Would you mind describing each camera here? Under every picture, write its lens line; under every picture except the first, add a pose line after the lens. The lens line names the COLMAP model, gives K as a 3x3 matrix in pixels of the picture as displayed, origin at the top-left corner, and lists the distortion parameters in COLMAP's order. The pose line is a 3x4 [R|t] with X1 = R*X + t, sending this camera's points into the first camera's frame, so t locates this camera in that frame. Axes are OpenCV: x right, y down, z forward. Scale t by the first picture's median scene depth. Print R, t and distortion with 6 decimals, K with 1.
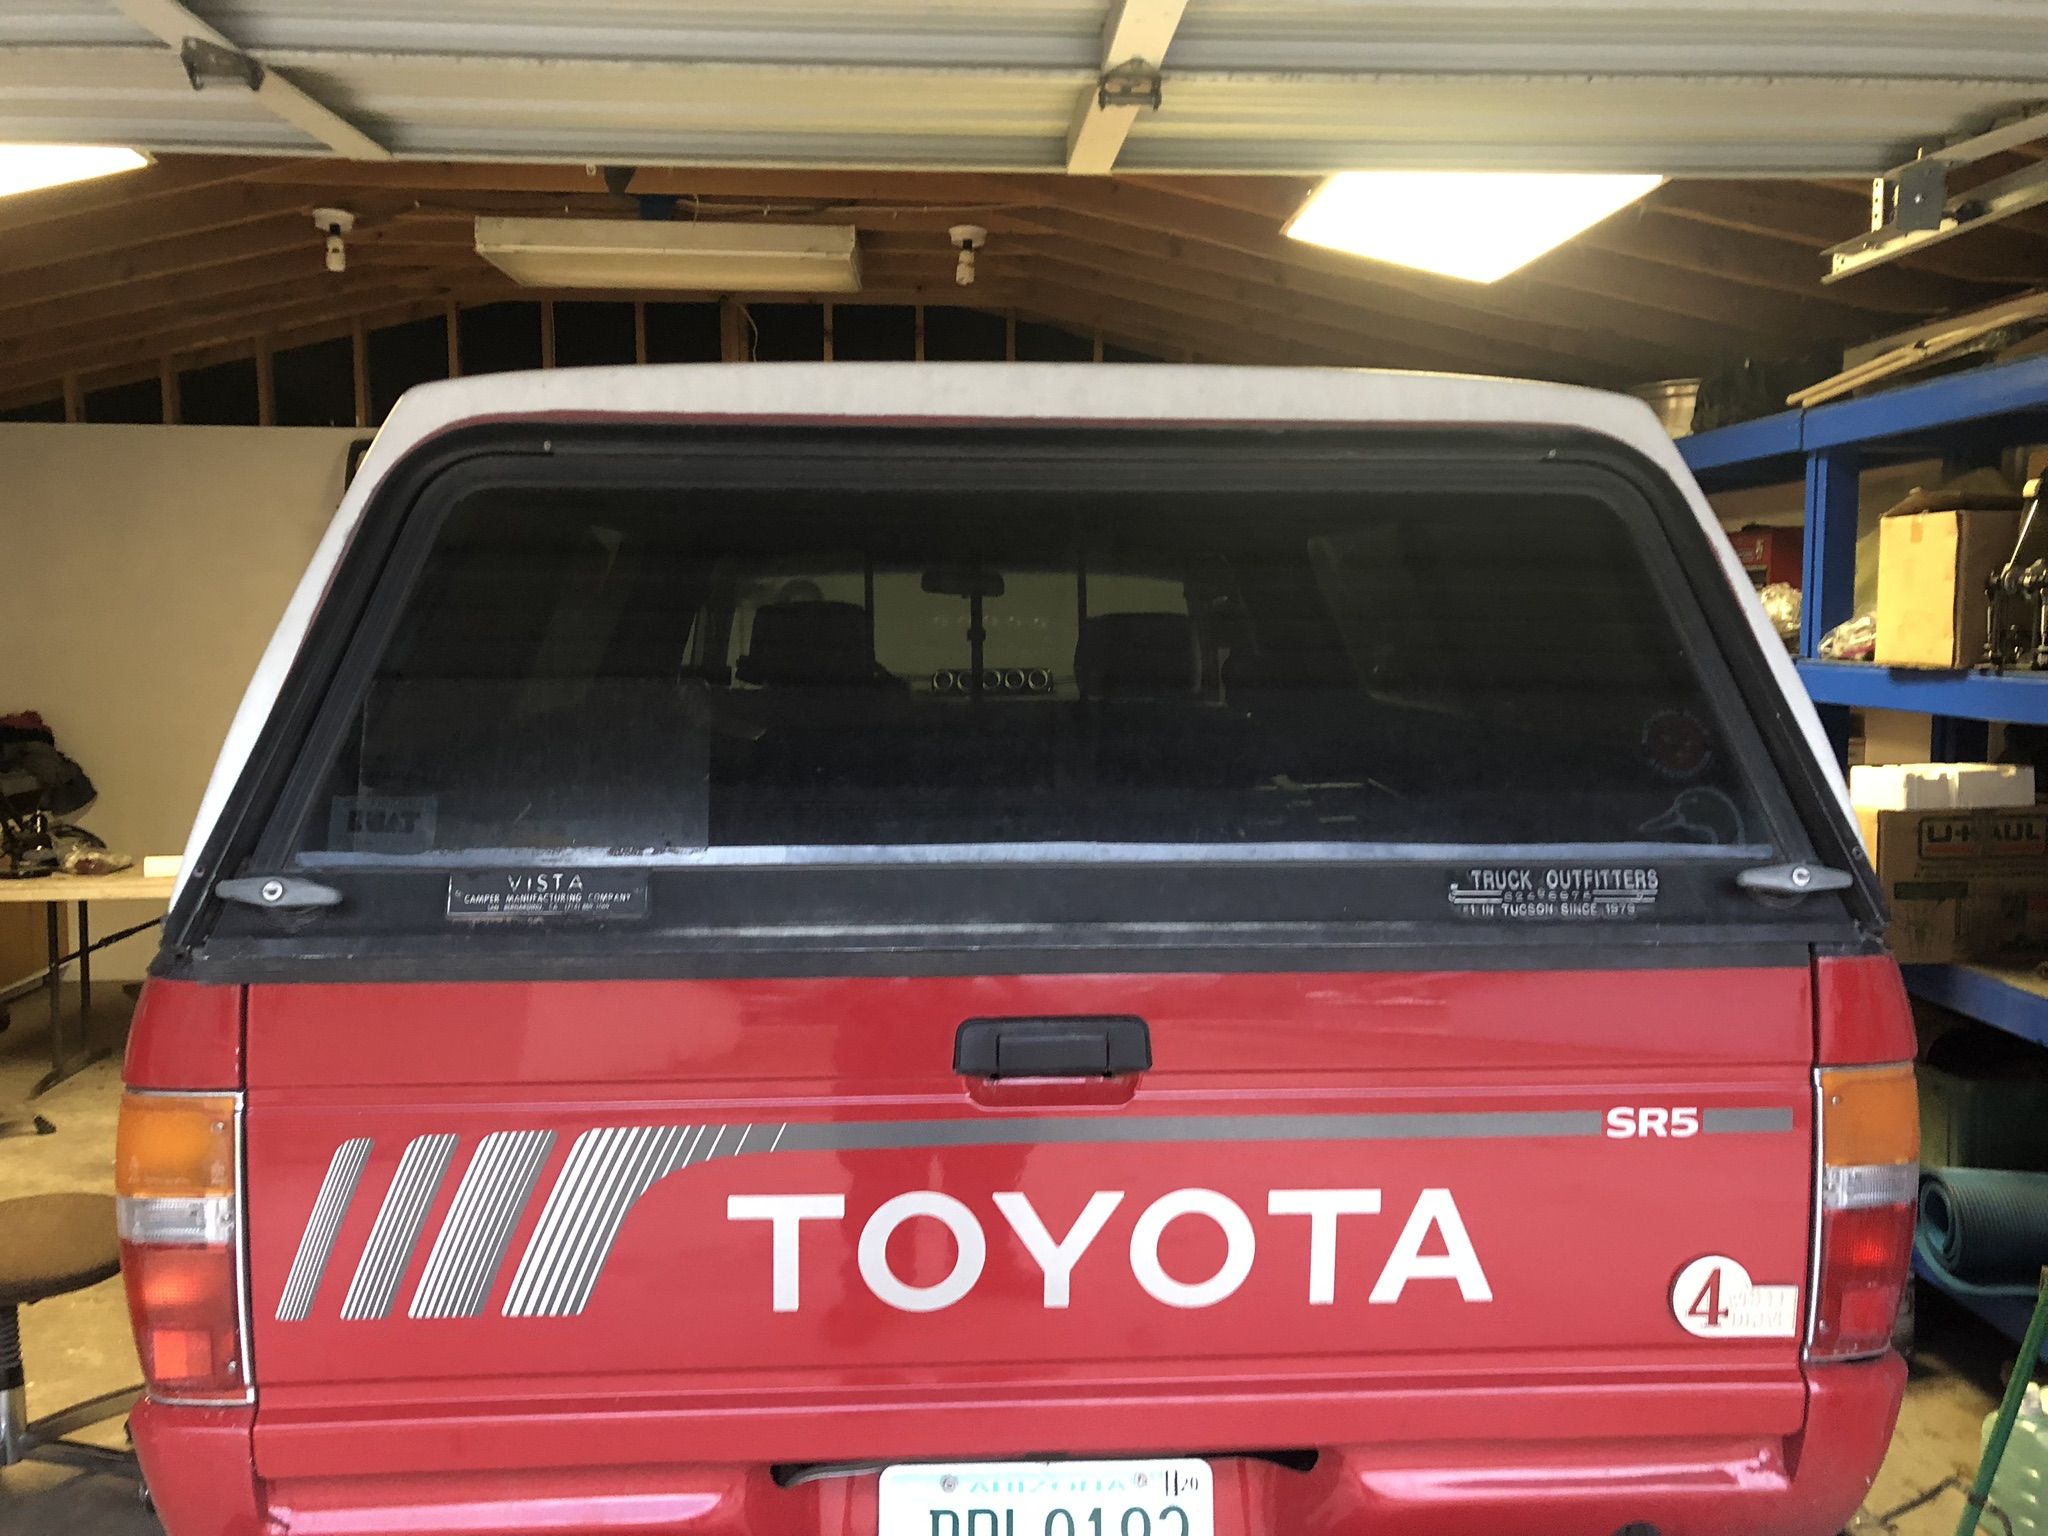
lens RADIAL K [[1639.0, 0, 1024.0], [0, 1639.0, 768.0], [0, 0, 1]] dist [0.005847, 0.008522]
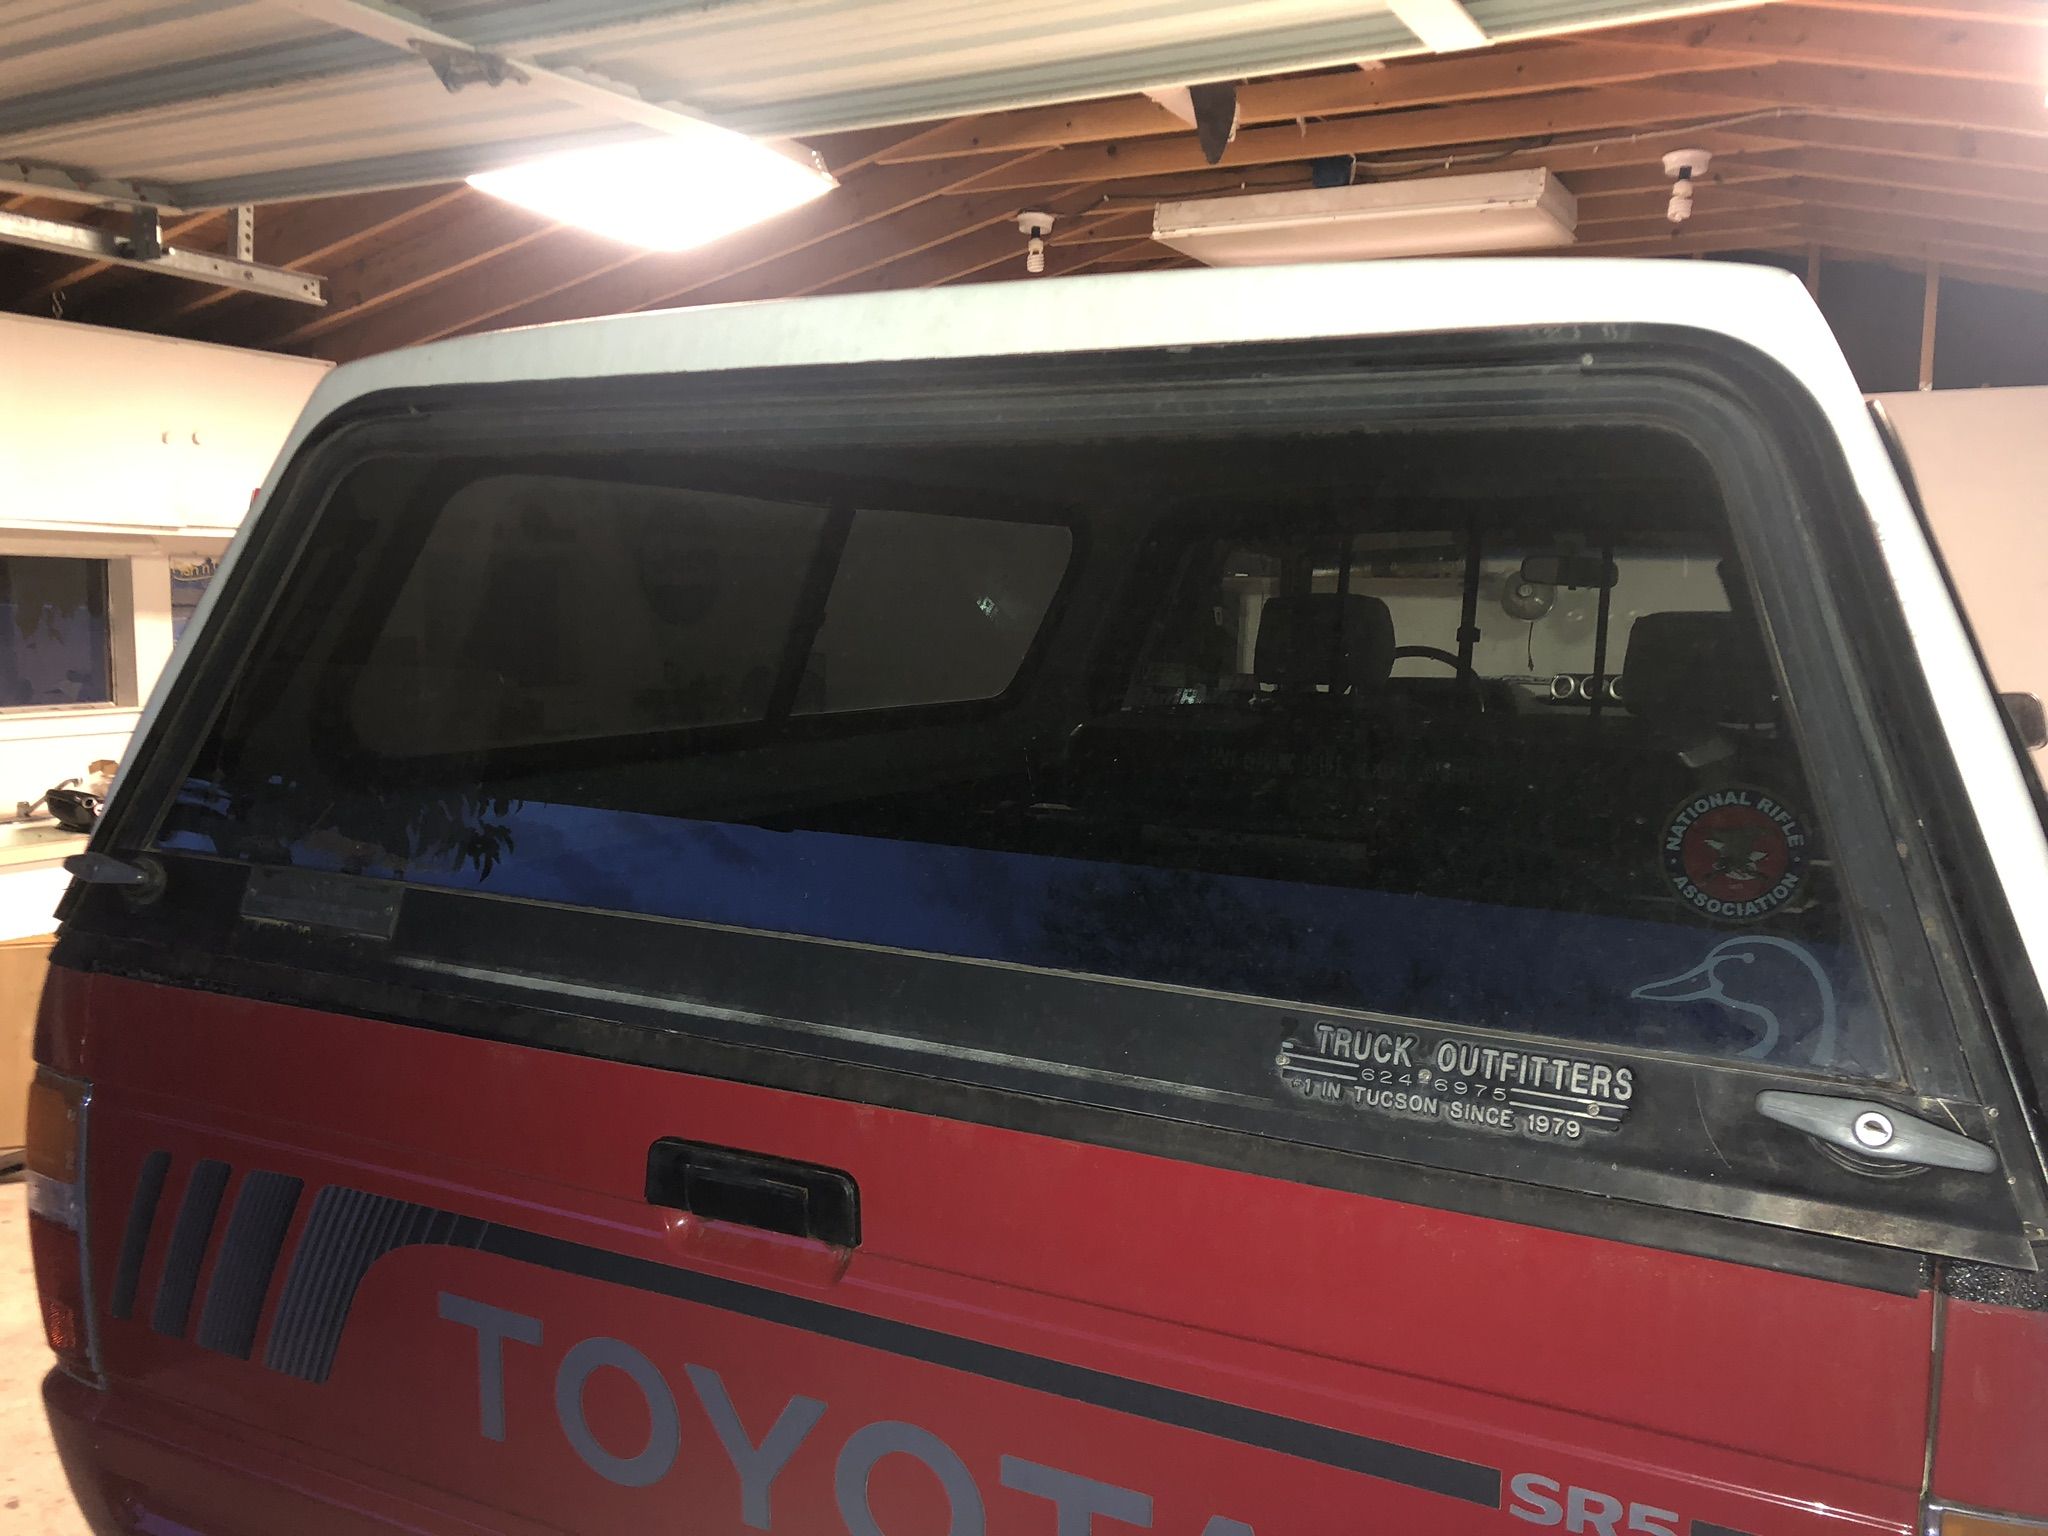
lens RADIAL K [[1639.0, 0, 1024.0], [0, 1639.0, 768.0], [0, 0, 1]] dist [0.005847, 0.008522]
pose [[0.863601, 0.063325, -0.500183, 0.191666], [-0.061429, 0.997905, 0.020277, -0.015208], [0.500419, 0.013214, 0.865683, 0.165236]]
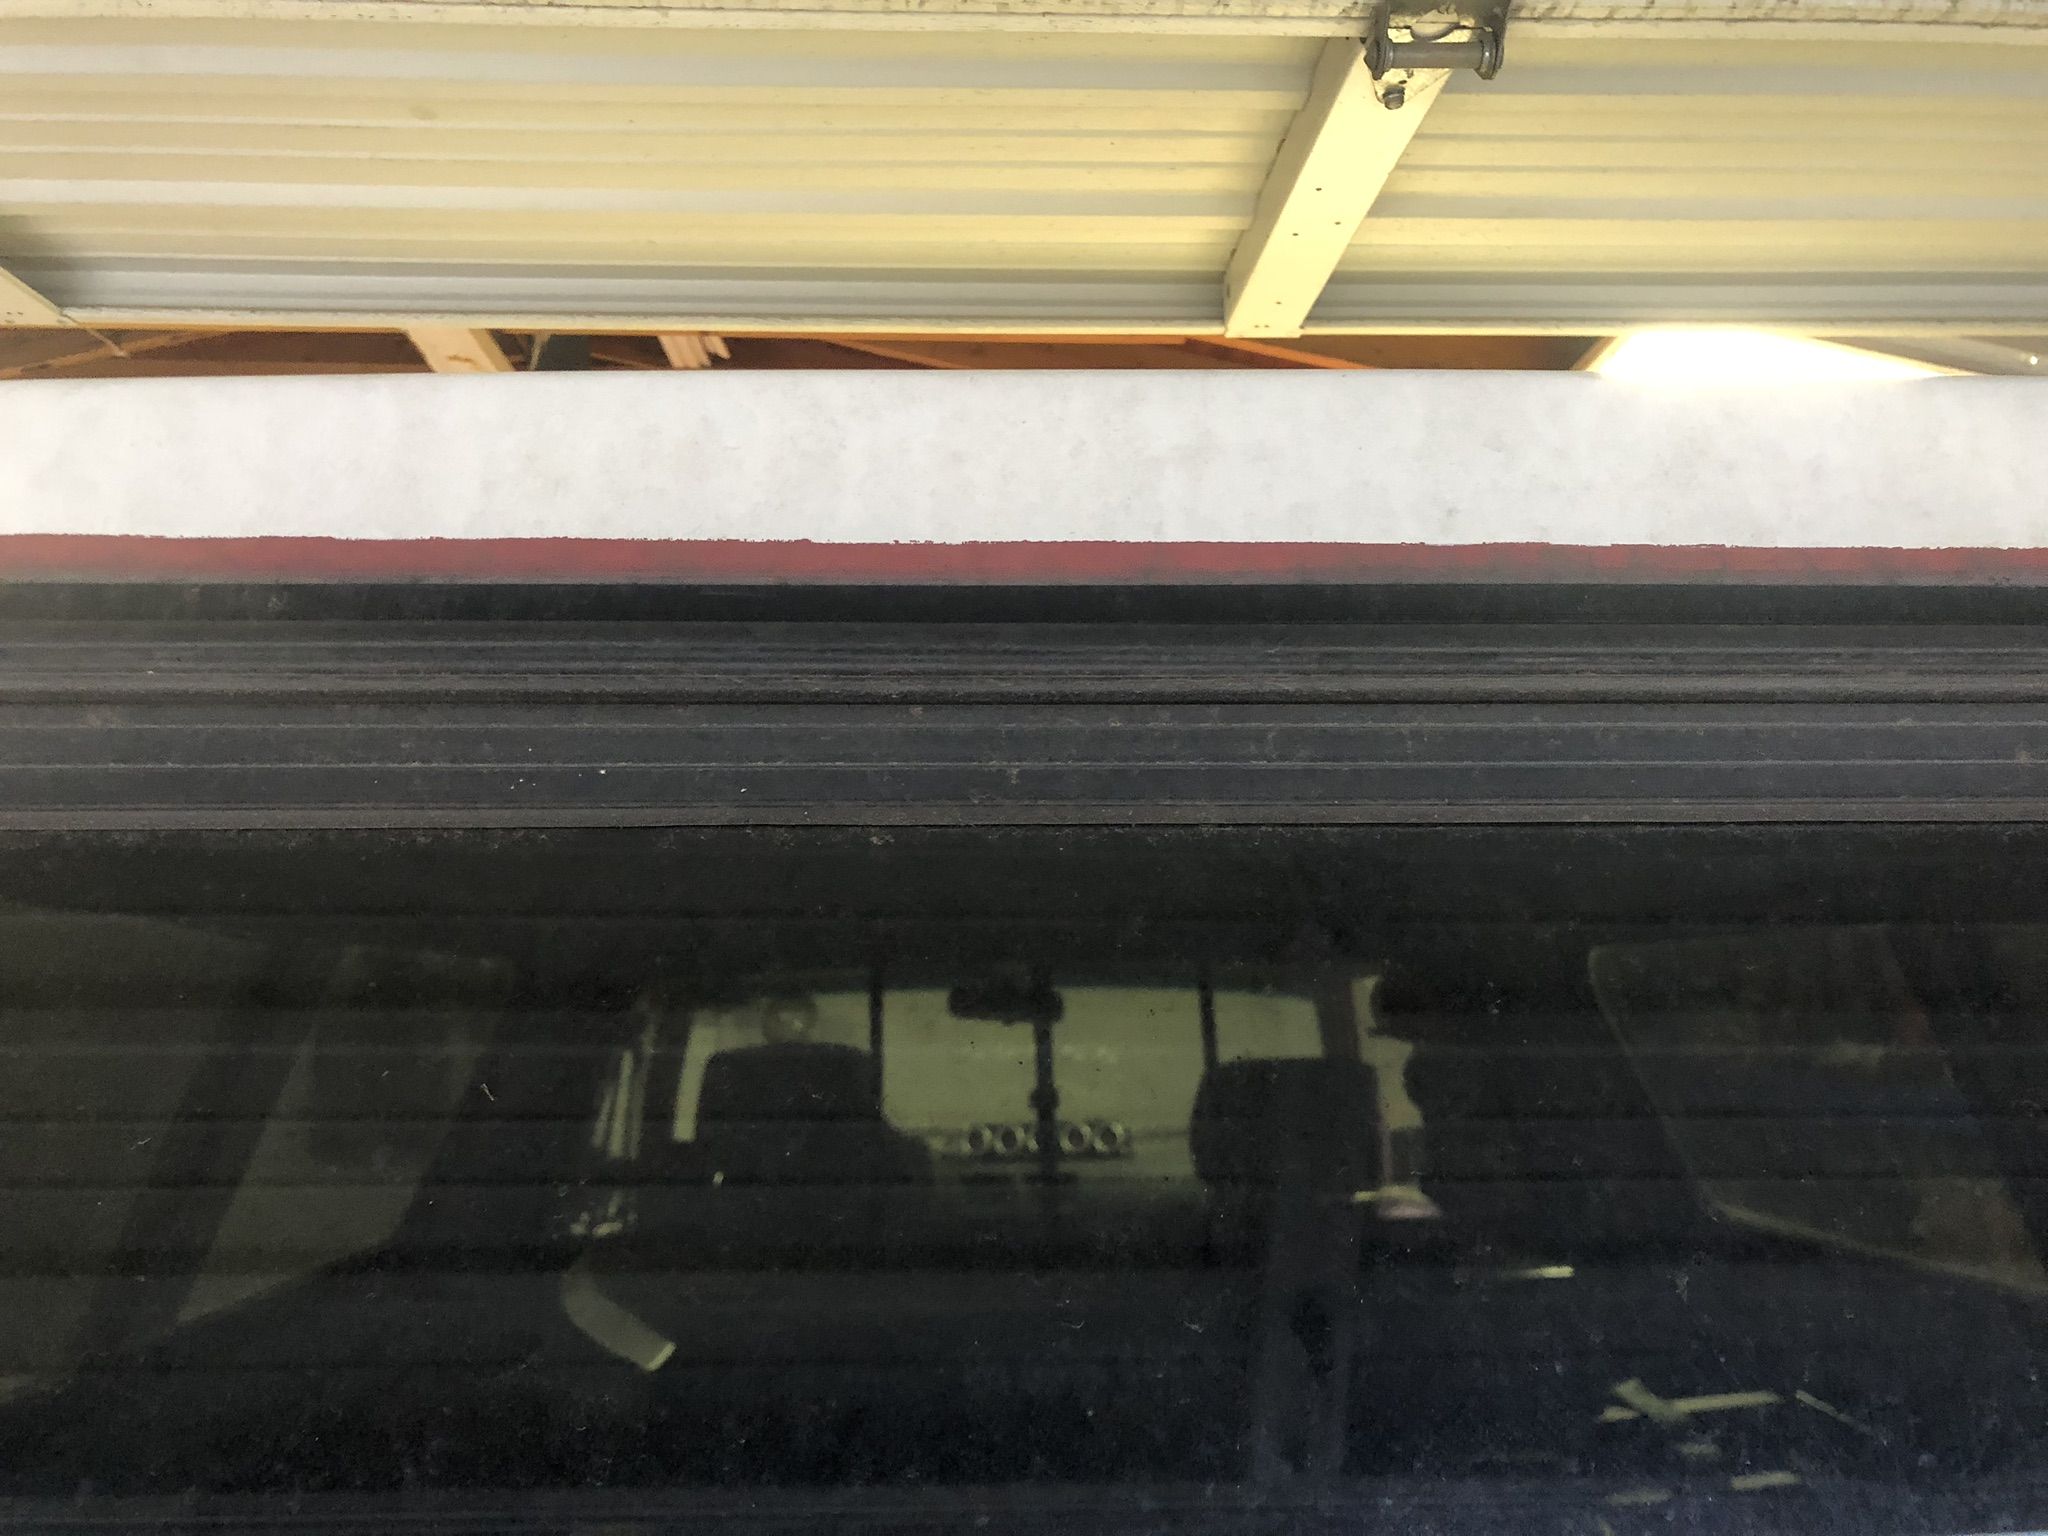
lens RADIAL K [[1776.4, 0, 1024.0], [0, 1776.4, 768.0], [0, 0, 1]] dist [0.001890, 0.001268]
pose [[0.999925, -0.007498, -0.009691, -0.027391], [0.005052, 0.972837, -0.231435, -0.043578], [0.011163, 0.231368, 0.972802, 0.276233]]
